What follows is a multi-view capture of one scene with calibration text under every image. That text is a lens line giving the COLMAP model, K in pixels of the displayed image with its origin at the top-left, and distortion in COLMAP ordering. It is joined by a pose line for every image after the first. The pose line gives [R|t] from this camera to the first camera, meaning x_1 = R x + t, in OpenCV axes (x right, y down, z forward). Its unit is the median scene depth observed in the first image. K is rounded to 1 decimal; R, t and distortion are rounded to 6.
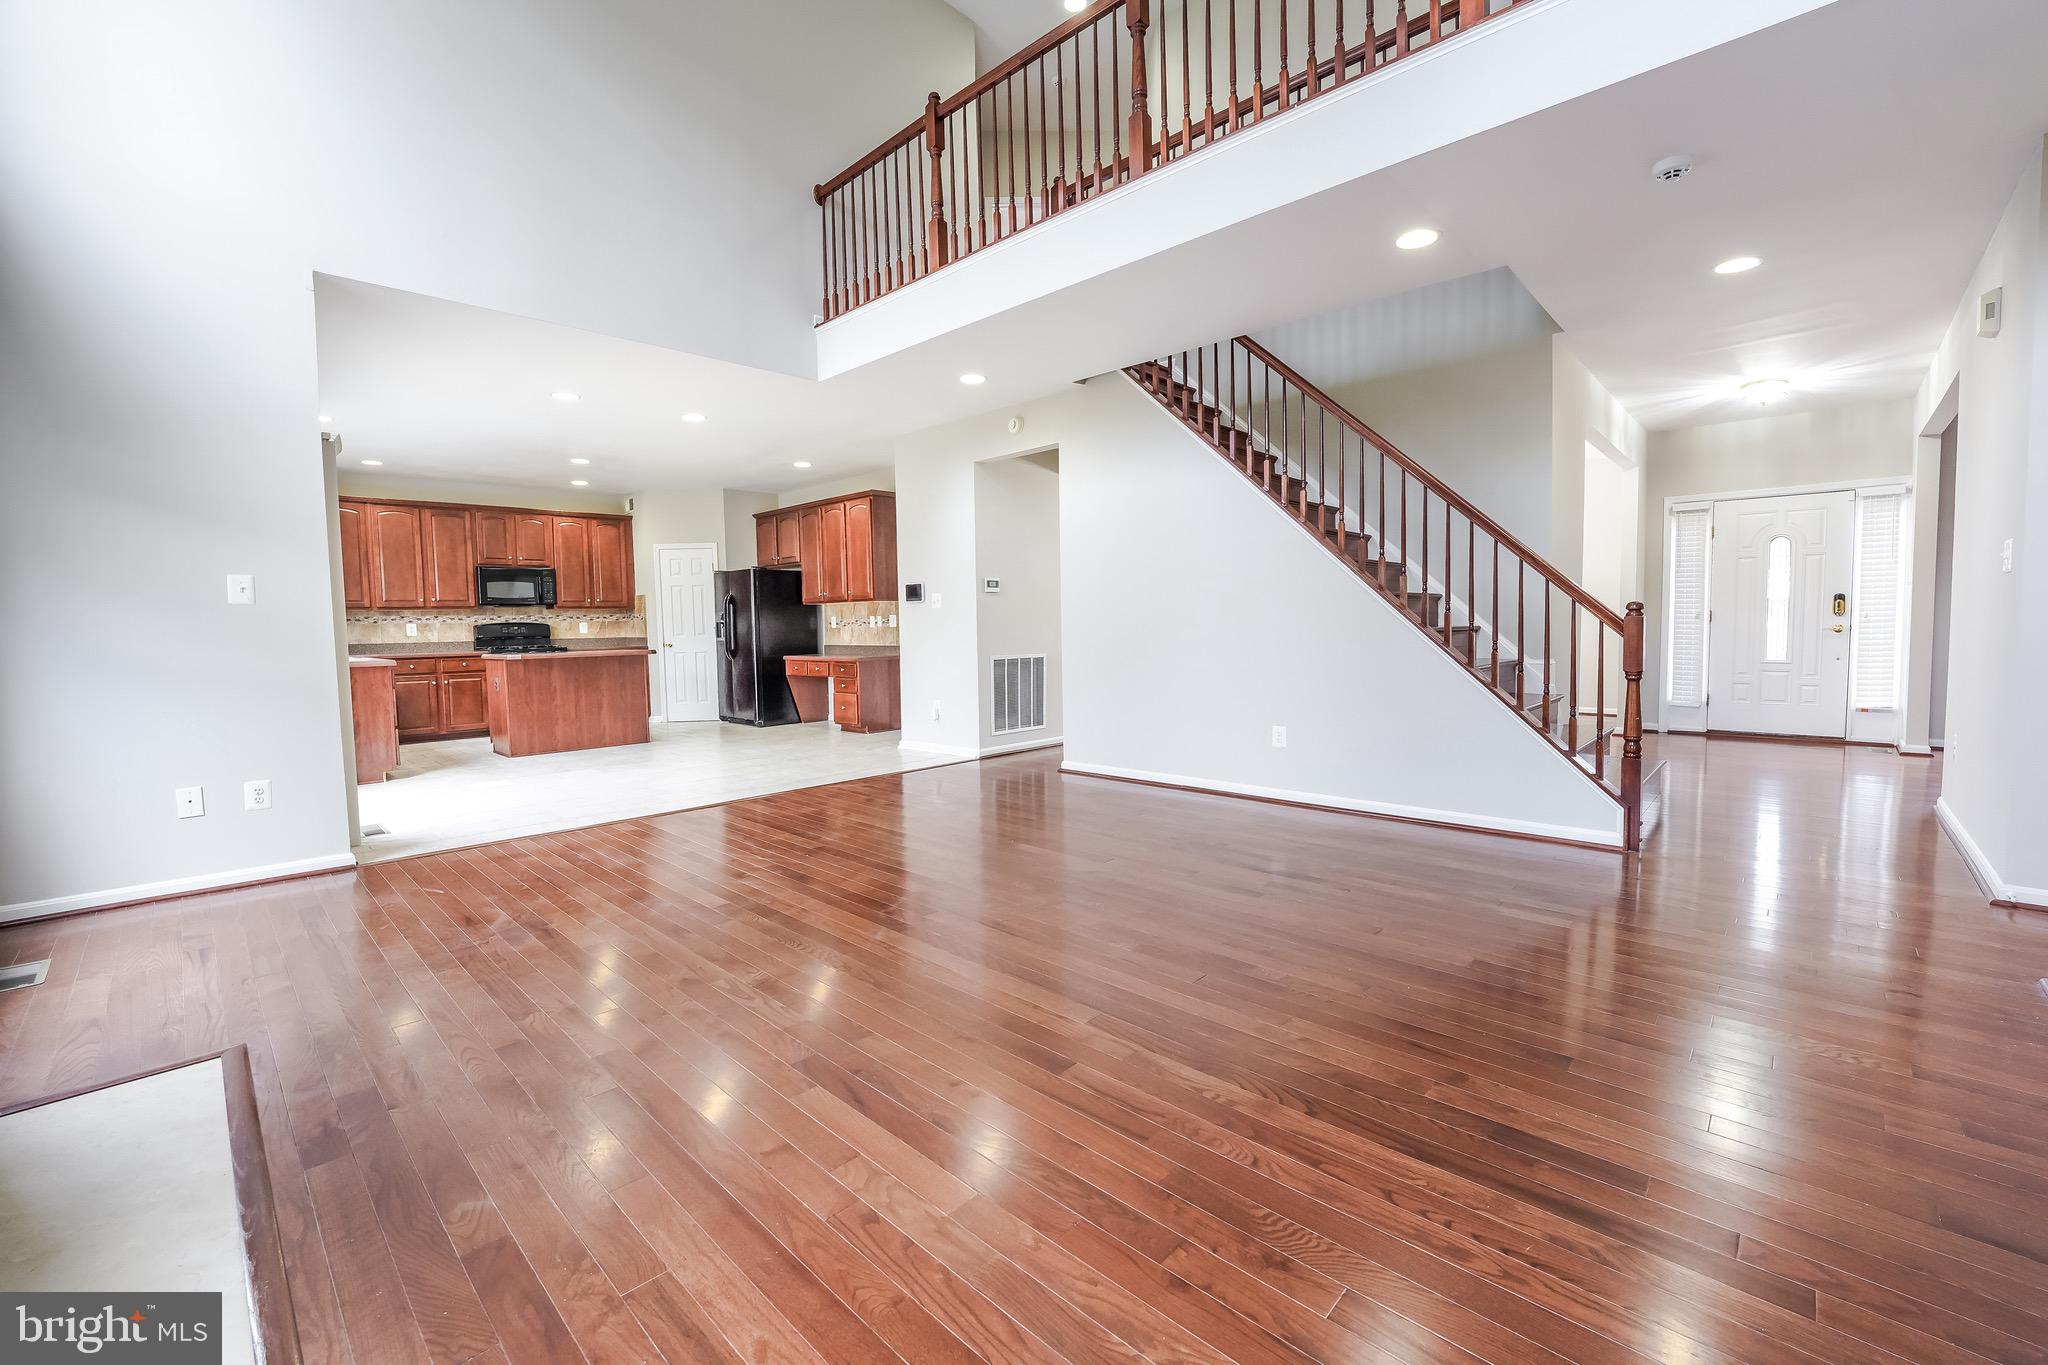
lens RADIAL K [[837.3, 0, 1018.5], [0, 837.3, 676.6], [0, 0, 1]] dist [-0.024320, 0.002072]
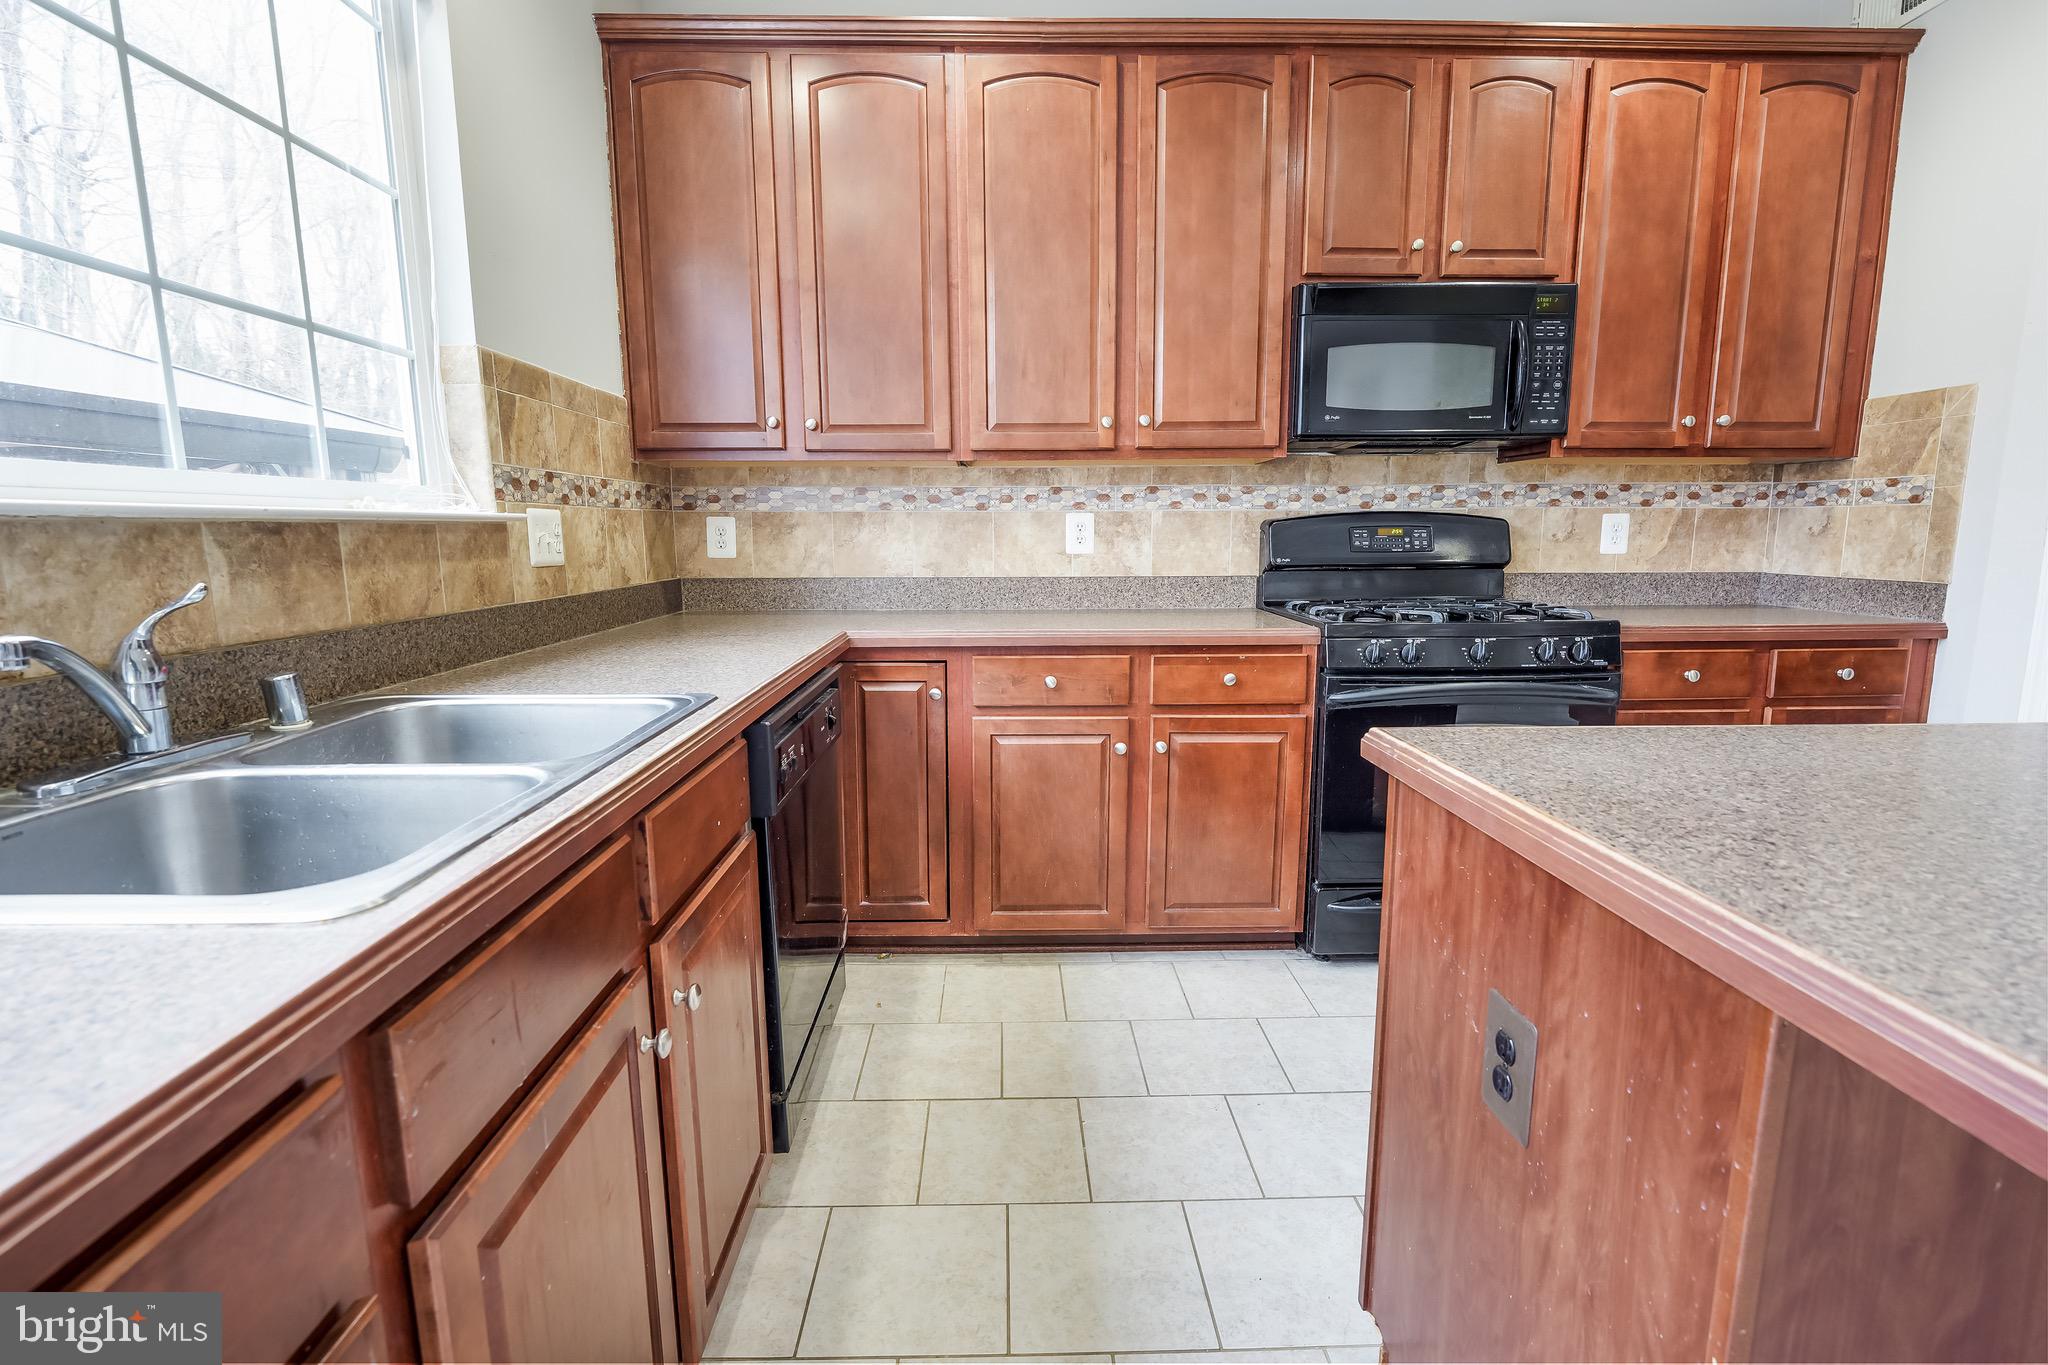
lens RADIAL K [[939.8, 0, 1022.4], [0, 939.8, 679.0], [0, 0, 1]] dist [-0.016742, -0.001860]
pose [[0.715135, 0.121022, -0.688430, -0.489321], [-0.049486, 0.991192, 0.122840, -0.043256], [0.697232, -0.053780, 0.714825, 0.711443]]
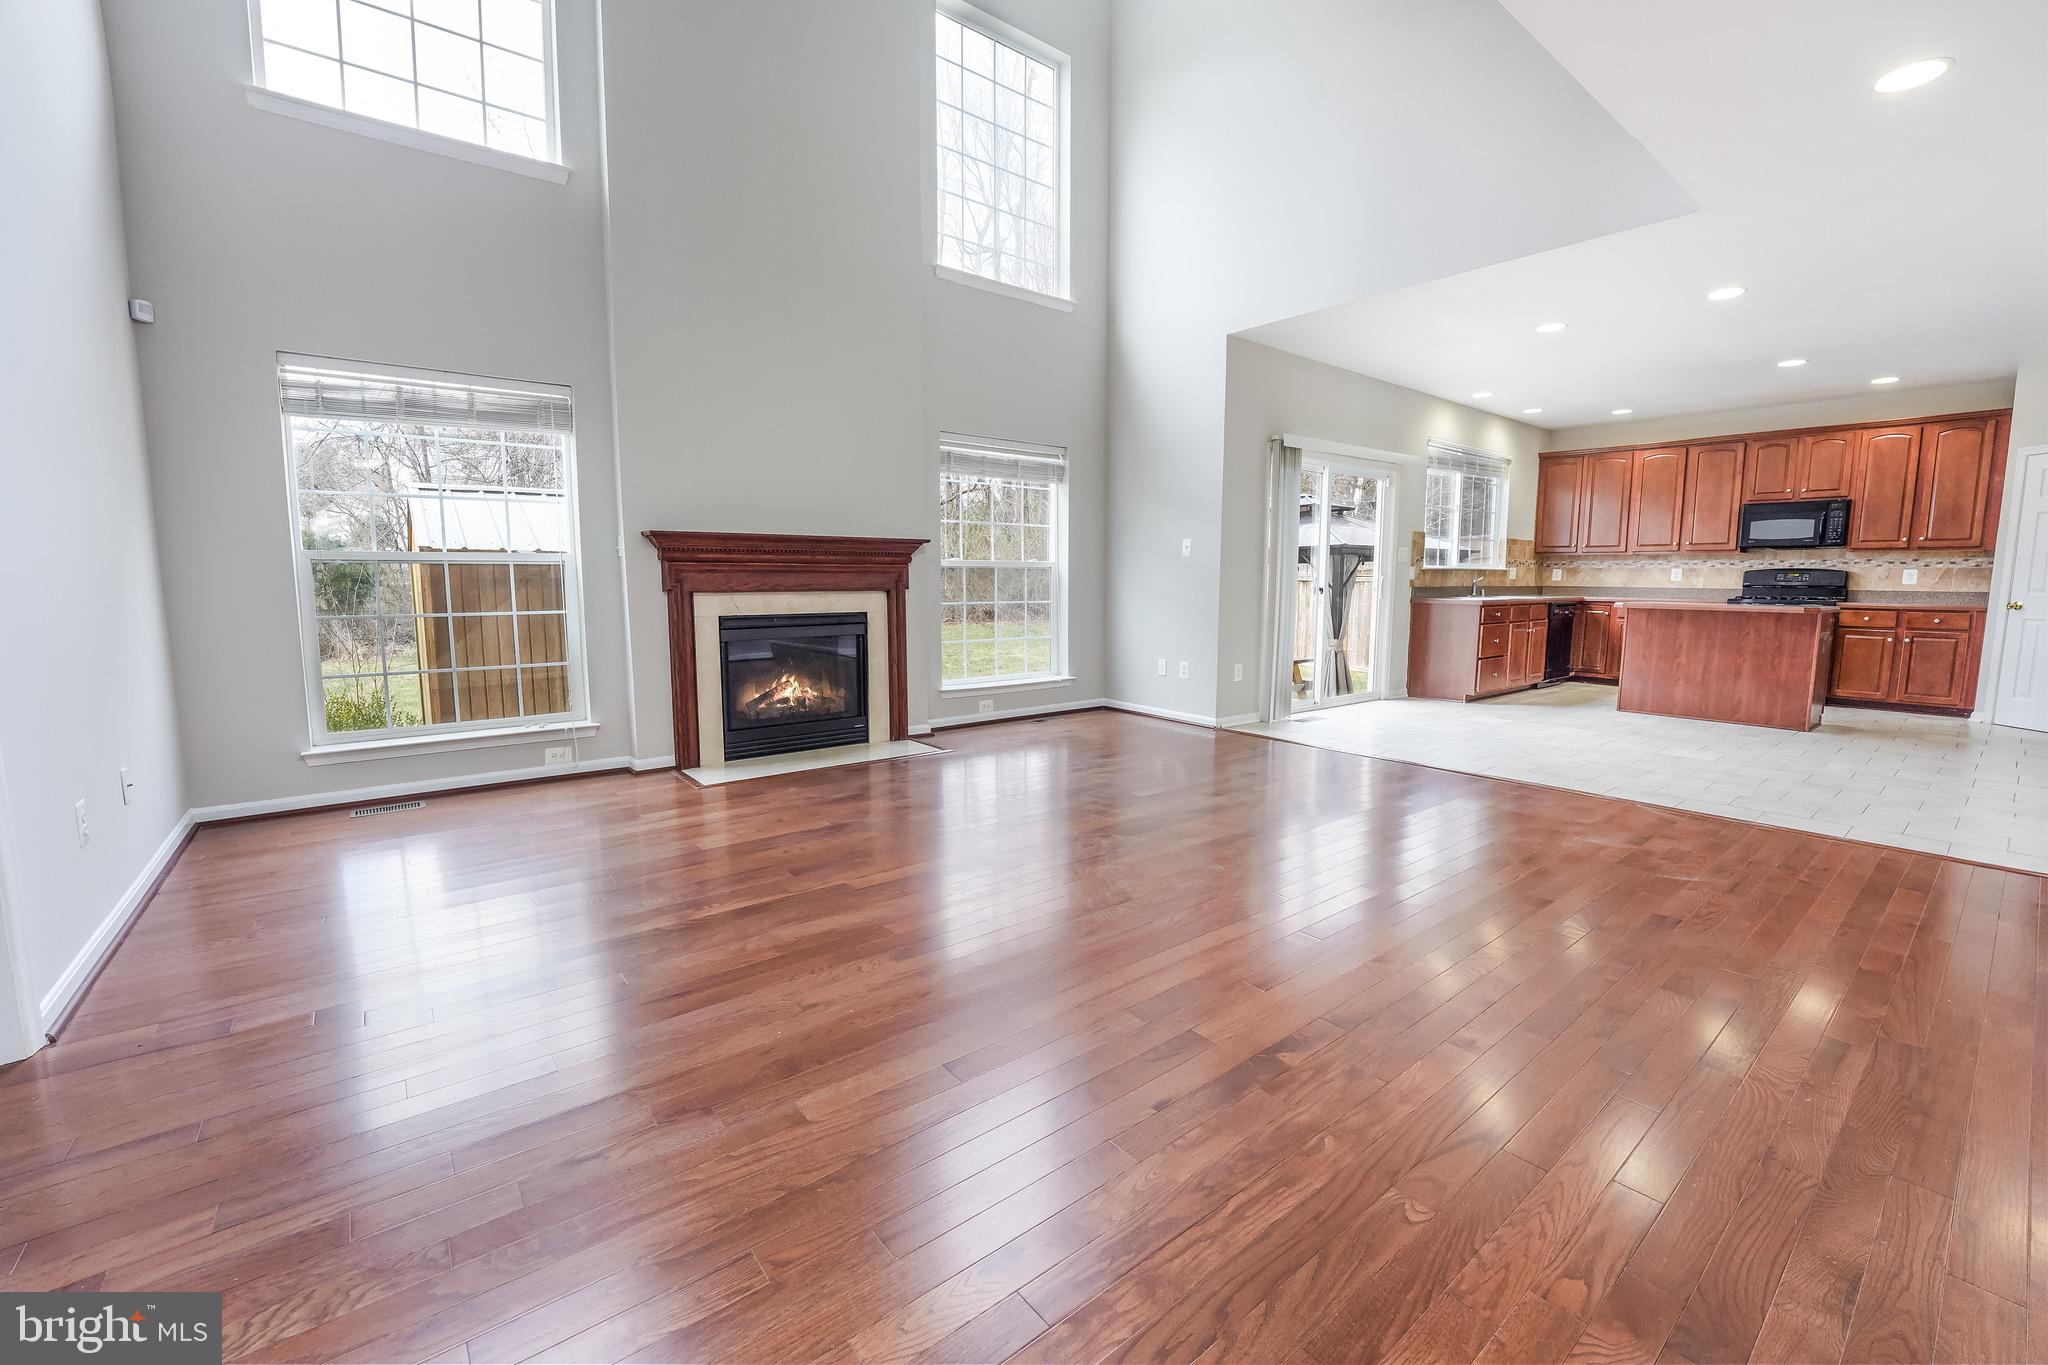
lens RADIAL K [[837.3, 0, 1030.0], [0, 837.3, 679.3], [0, 0, 1]] dist [-0.024320, 0.002072]
pose [[-0.121740, 0.135303, -0.983297, 0.318468], [-0.063249, 0.987594, 0.143725, -0.025530], [0.990545, 0.079690, -0.111671, 0.348956]]
